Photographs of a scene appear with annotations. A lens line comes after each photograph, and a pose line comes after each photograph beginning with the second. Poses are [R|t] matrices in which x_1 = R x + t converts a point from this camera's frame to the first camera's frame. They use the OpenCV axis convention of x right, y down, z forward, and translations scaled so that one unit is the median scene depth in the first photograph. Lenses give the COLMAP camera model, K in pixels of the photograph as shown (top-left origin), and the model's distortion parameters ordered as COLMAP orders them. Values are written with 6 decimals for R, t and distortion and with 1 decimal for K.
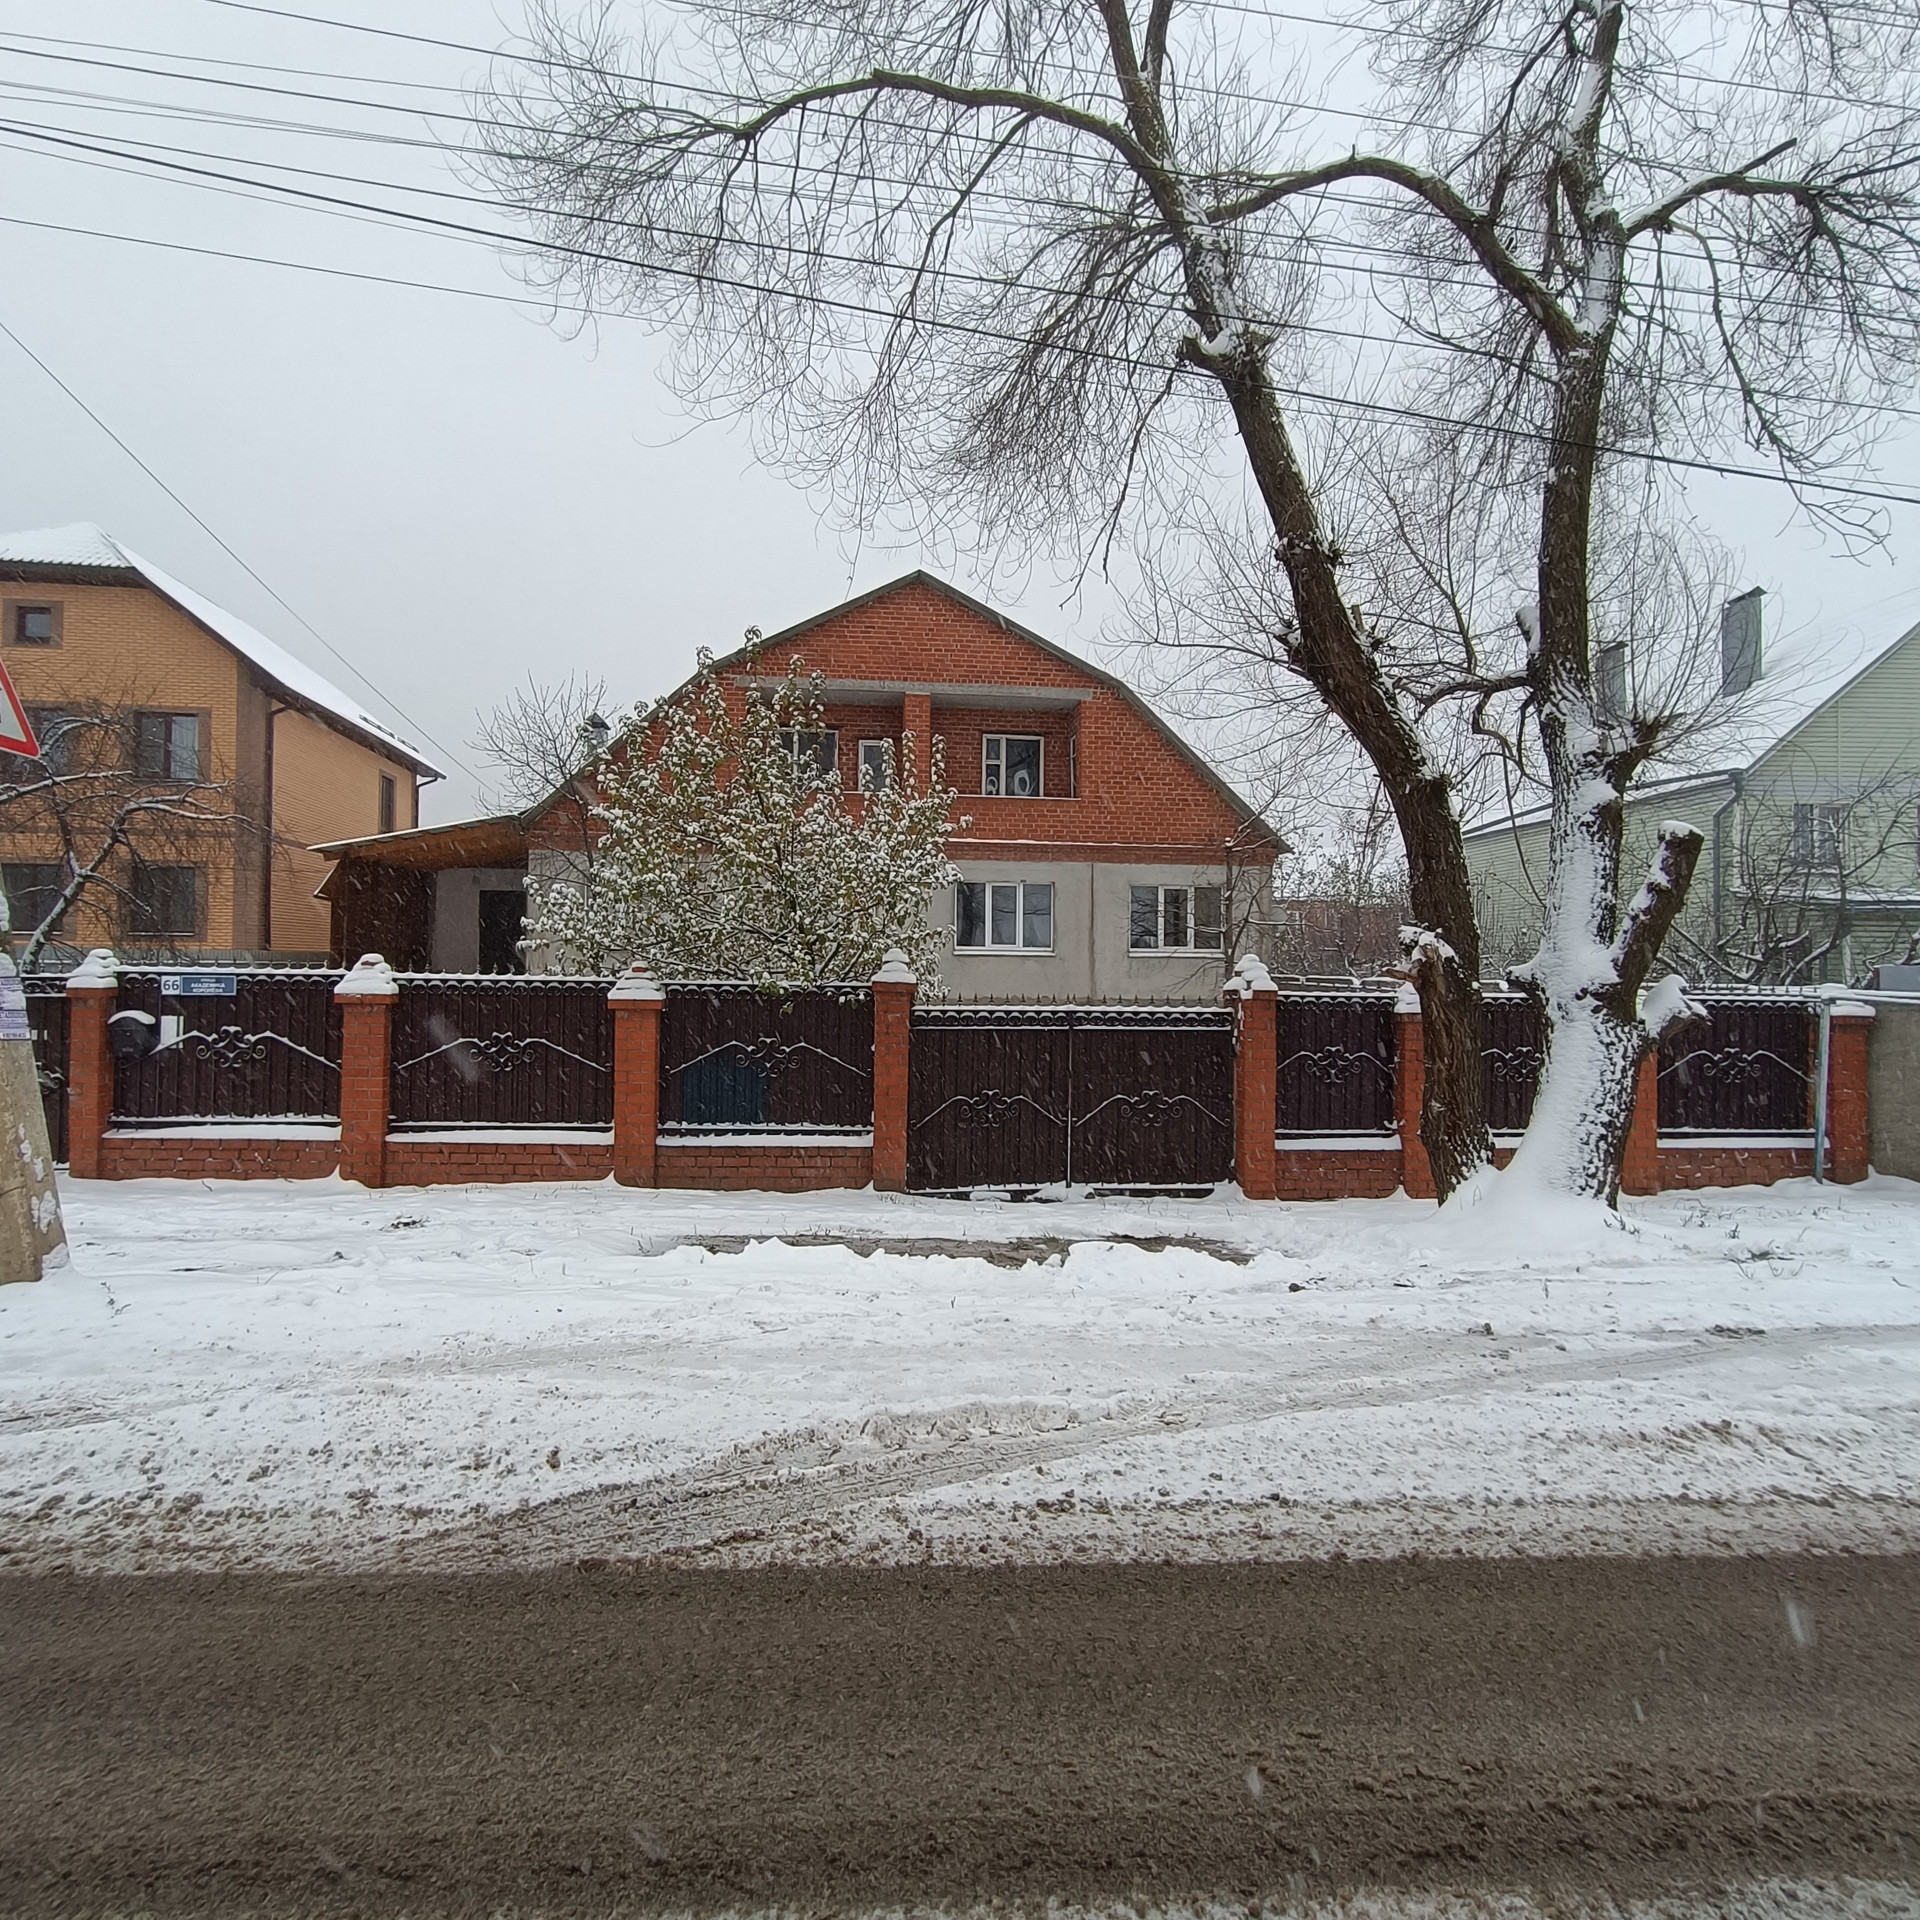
lens RADIAL K [[1152.0, 0, 950.4], [0, 1152.0, 956.4], [0, 0, 1]] dist [-0.017595, 0.011214]
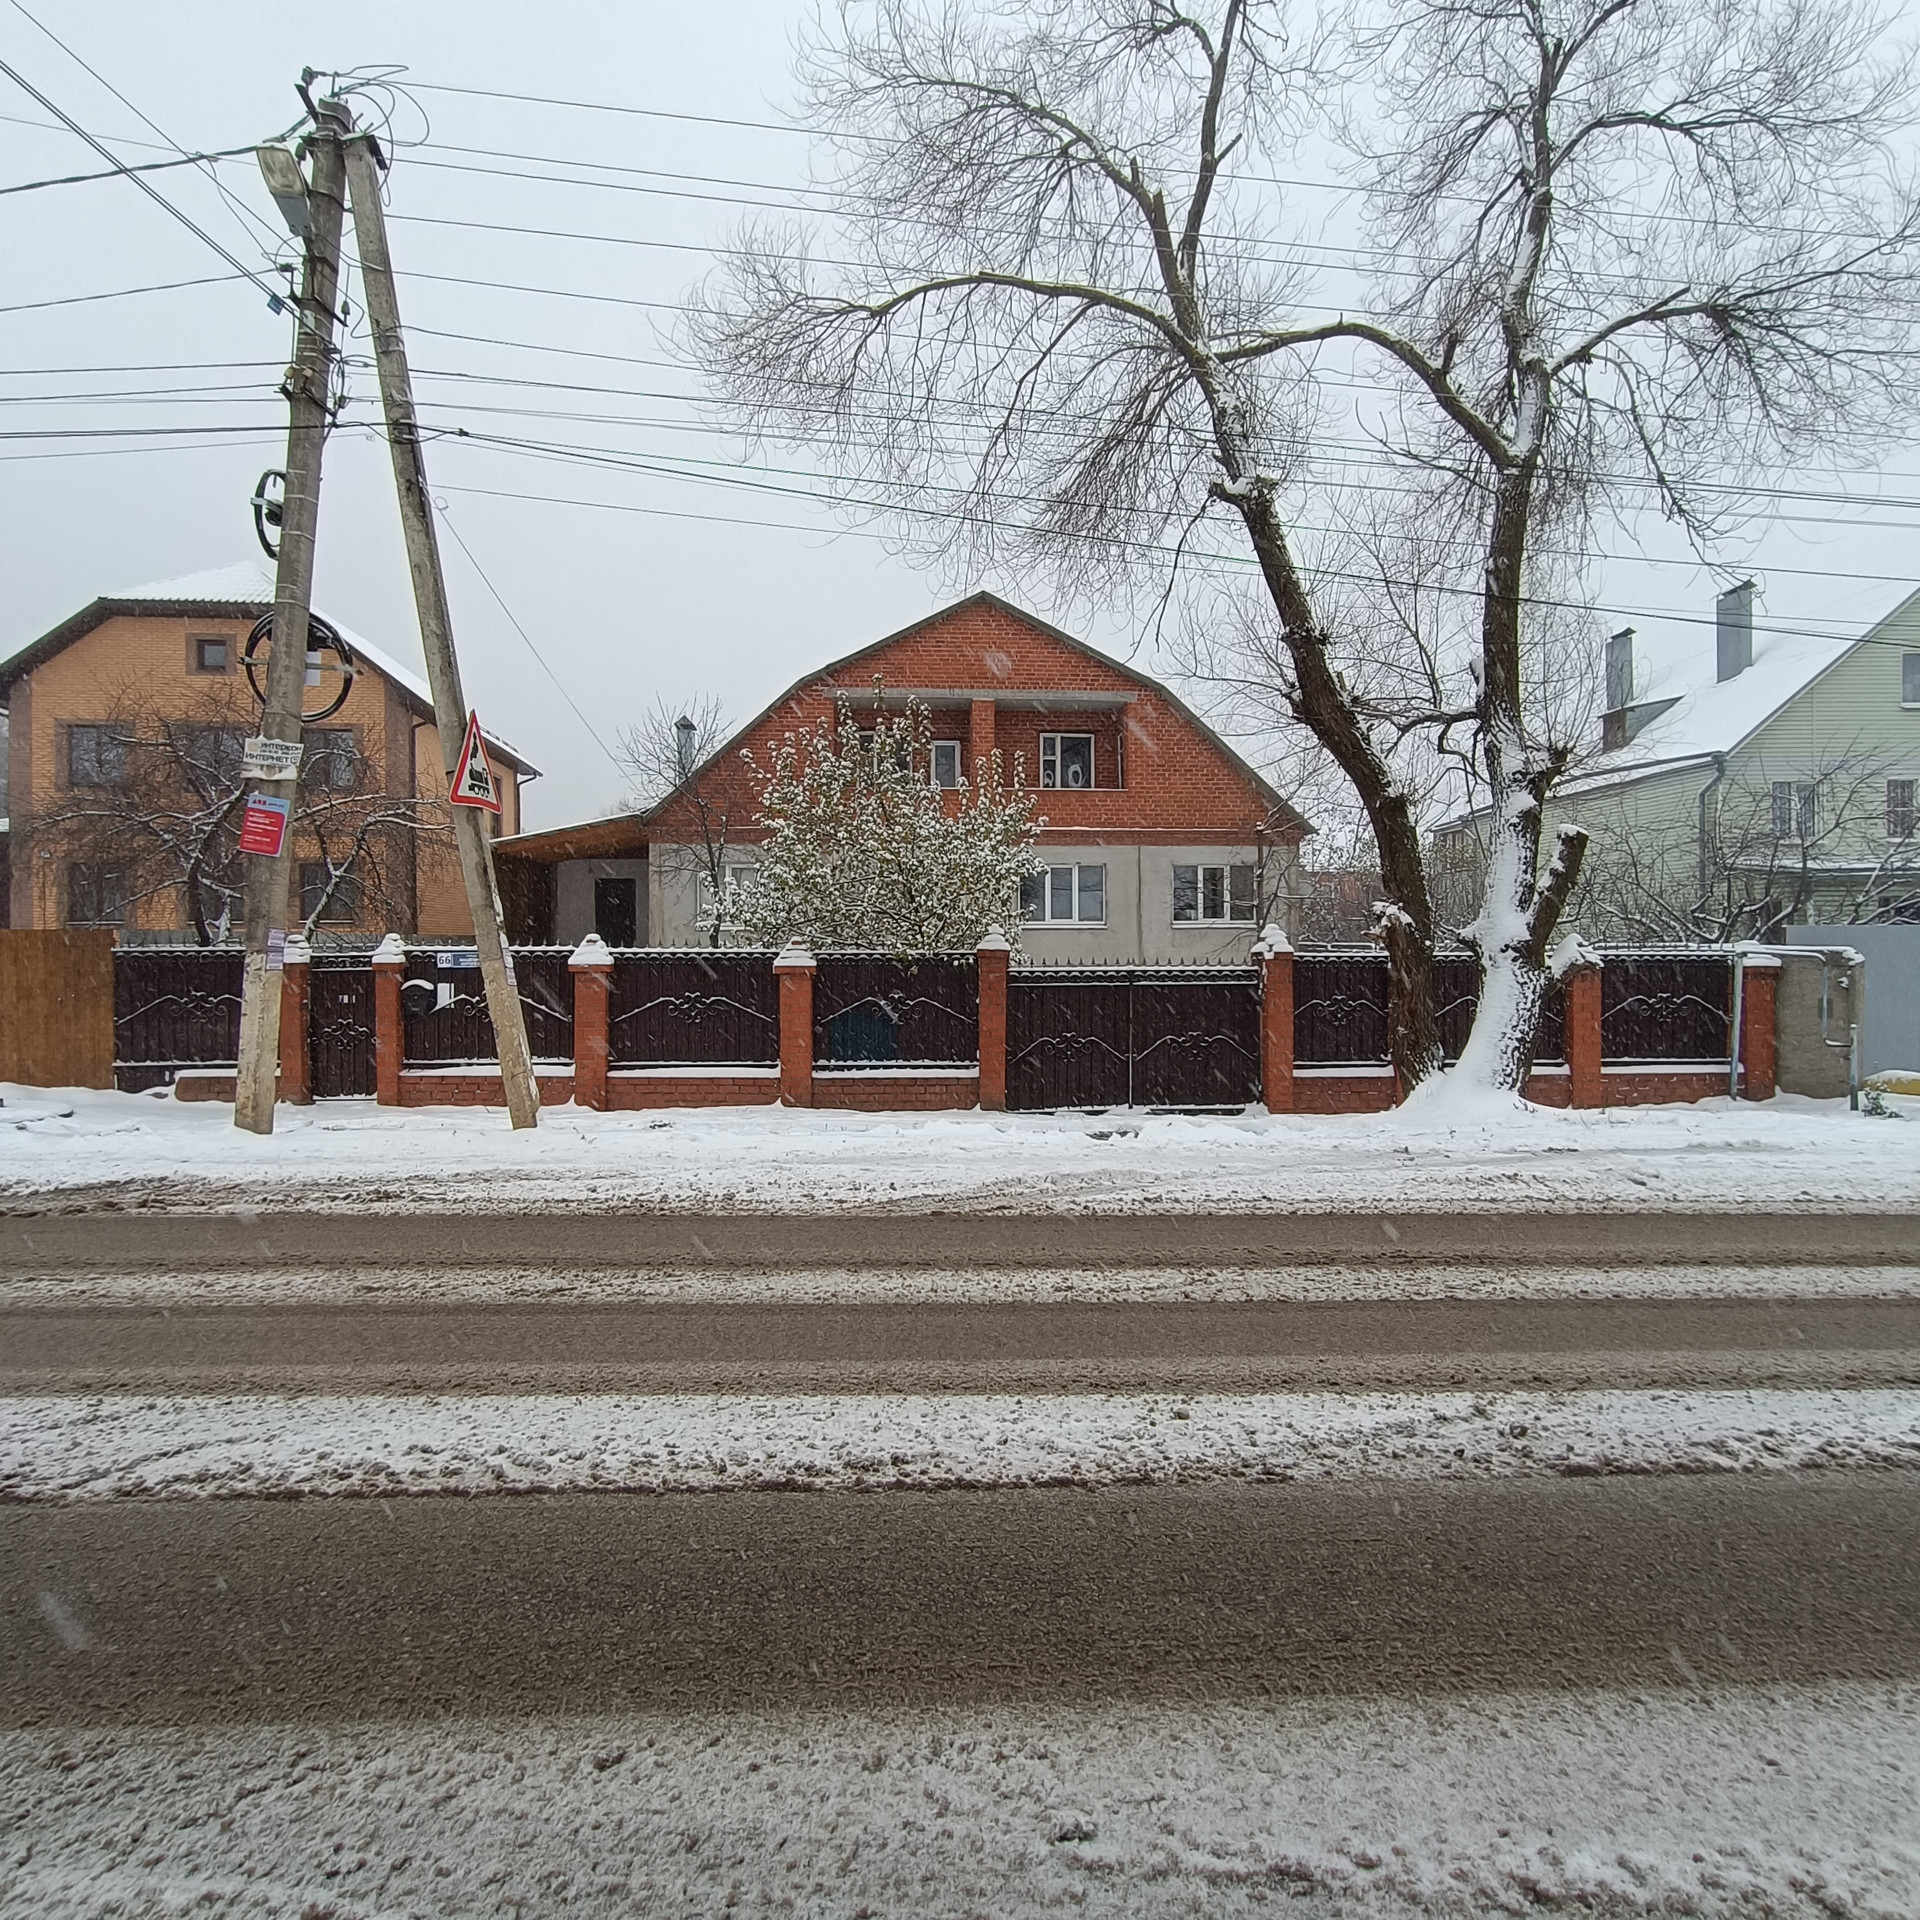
lens RADIAL K [[1152.0, 0, 944.6], [0, 1152.0, 955.8], [0, 0, 1]] dist [-0.017595, 0.011214]
pose [[0.999186, -0.014430, -0.037671, -0.055923], [0.015204, 0.999678, 0.020337, 0.002081], [0.037365, -0.020893, 0.999083, -0.296344]]
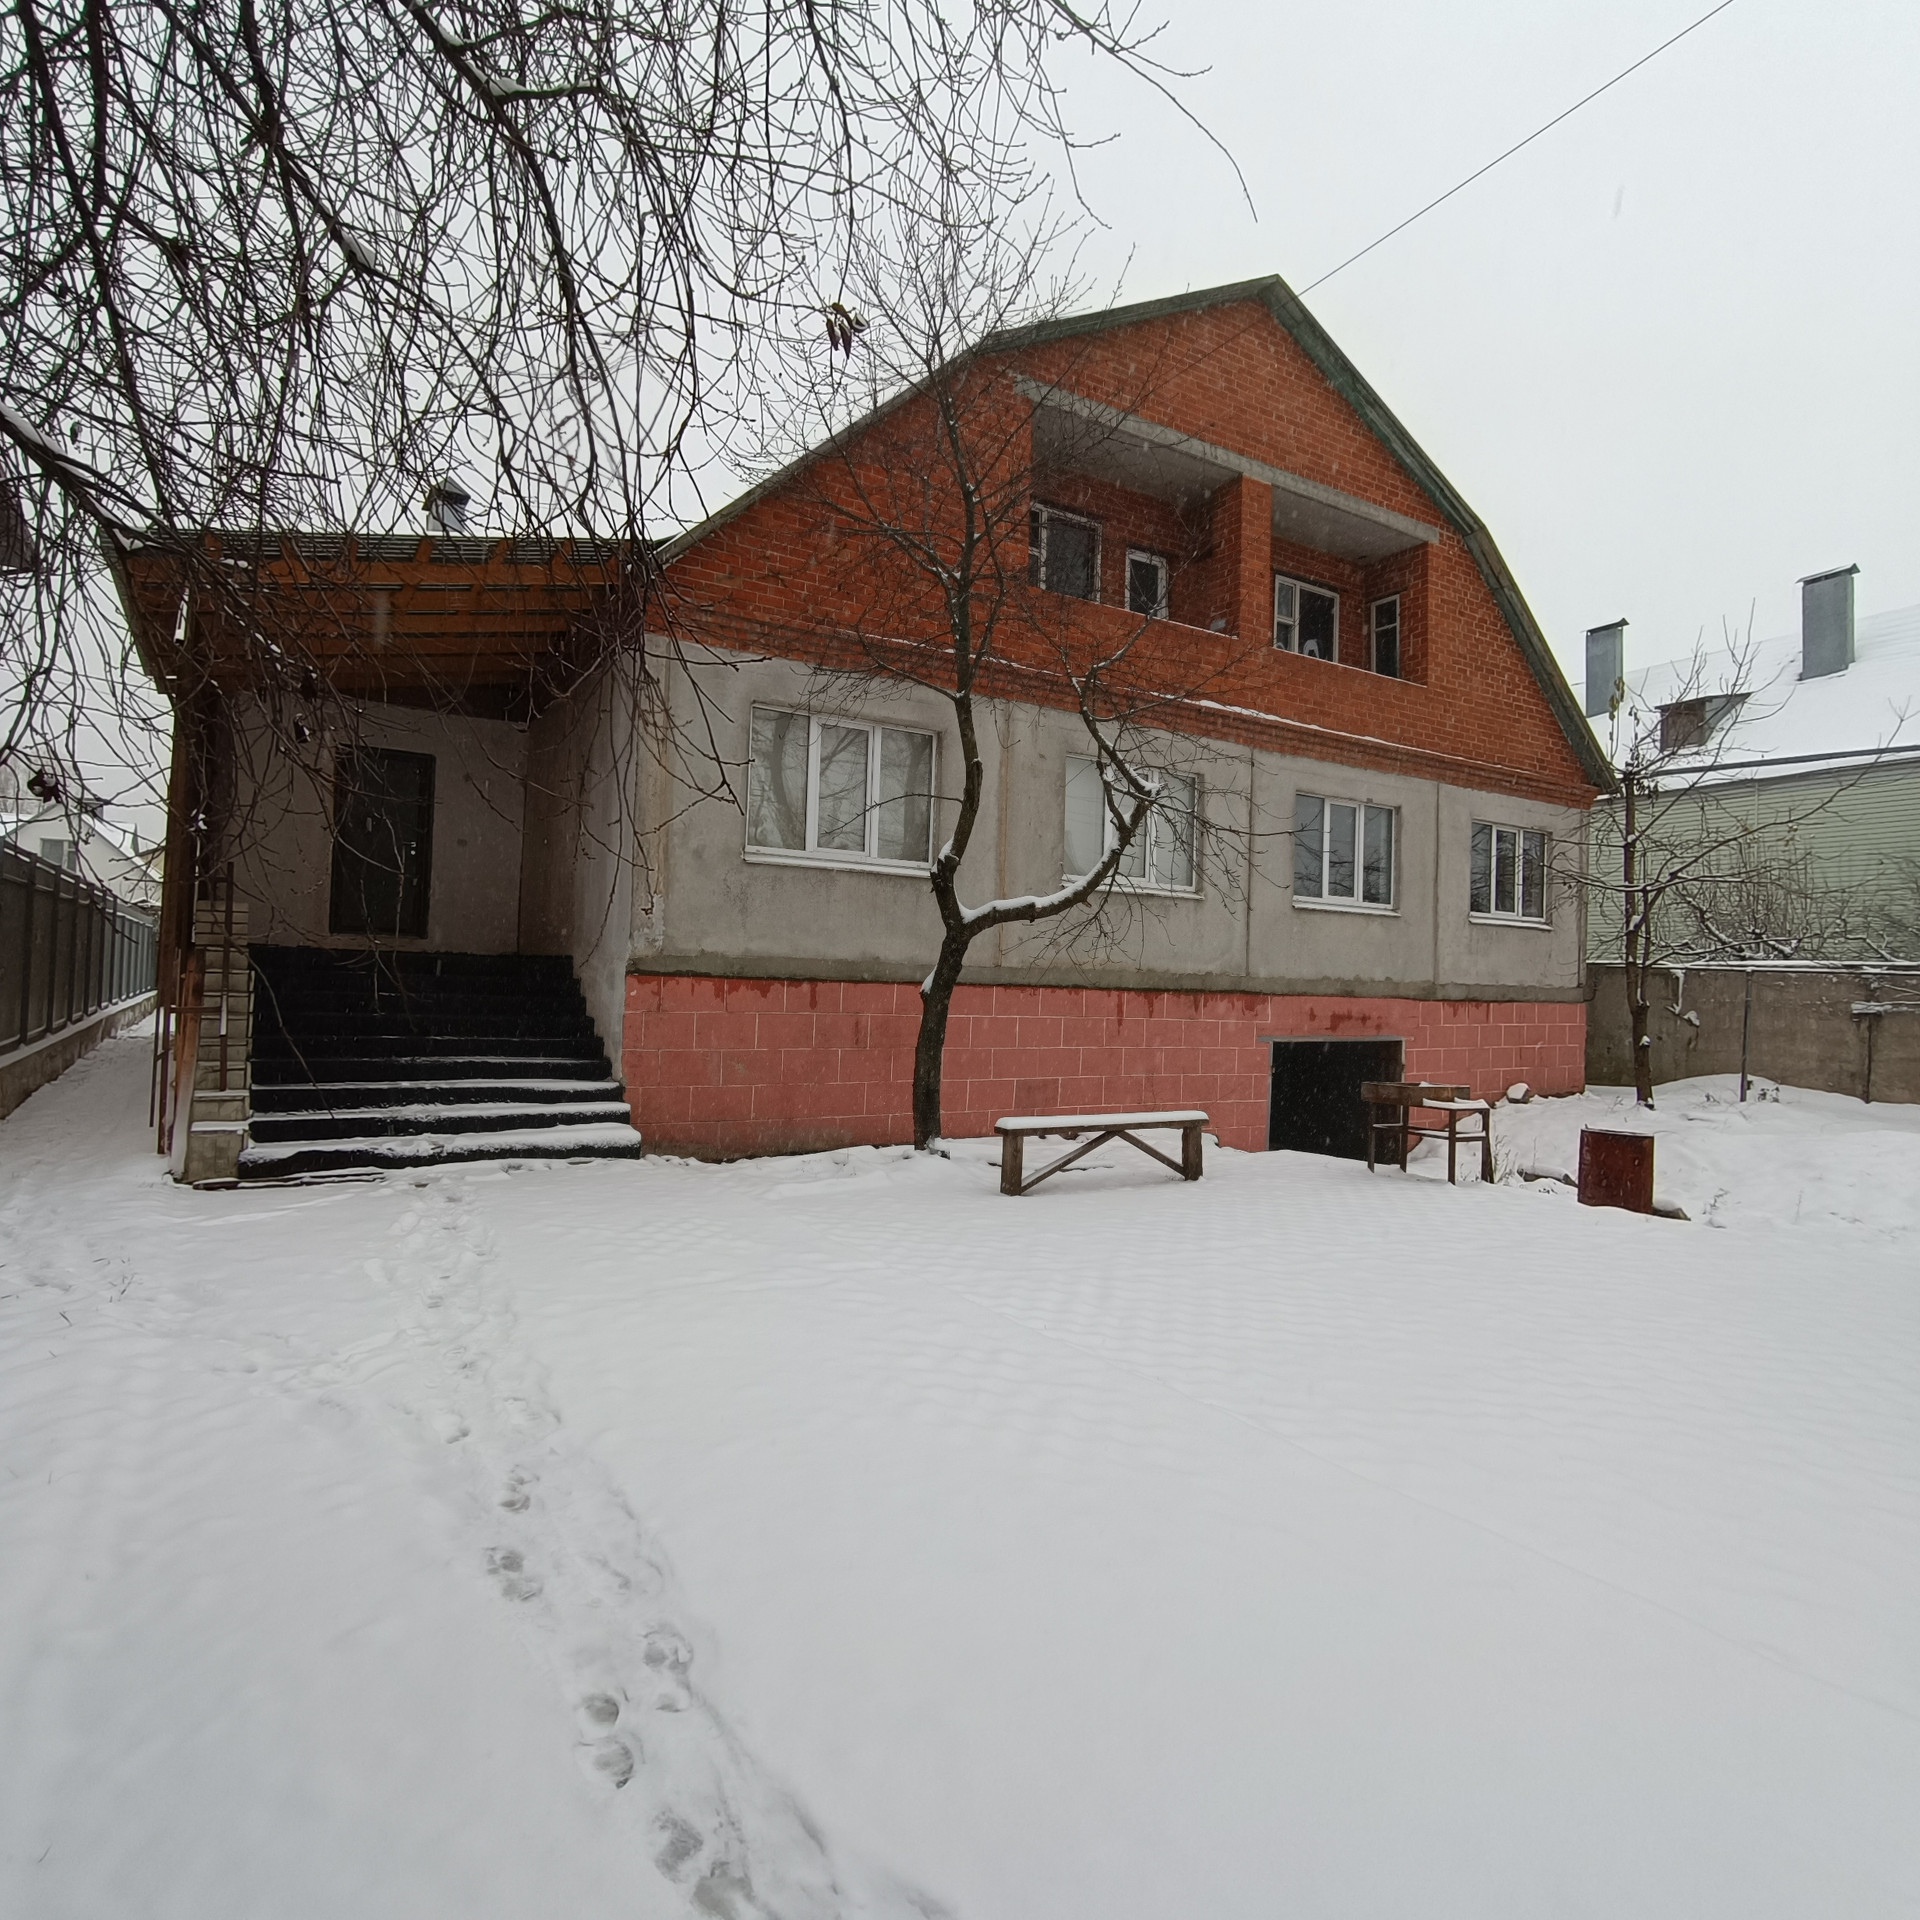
lens RADIAL K [[1152.0, 0, 951.9], [0, 1152.0, 960.2], [0, 0, 1]] dist [-0.017595, 0.011214]
pose [[0.910376, 0.023857, 0.413093, -0.874655], [-0.024048, 0.999700, -0.004737, 0.070827], [-0.413082, -0.005621, 0.910676, 1.054548]]
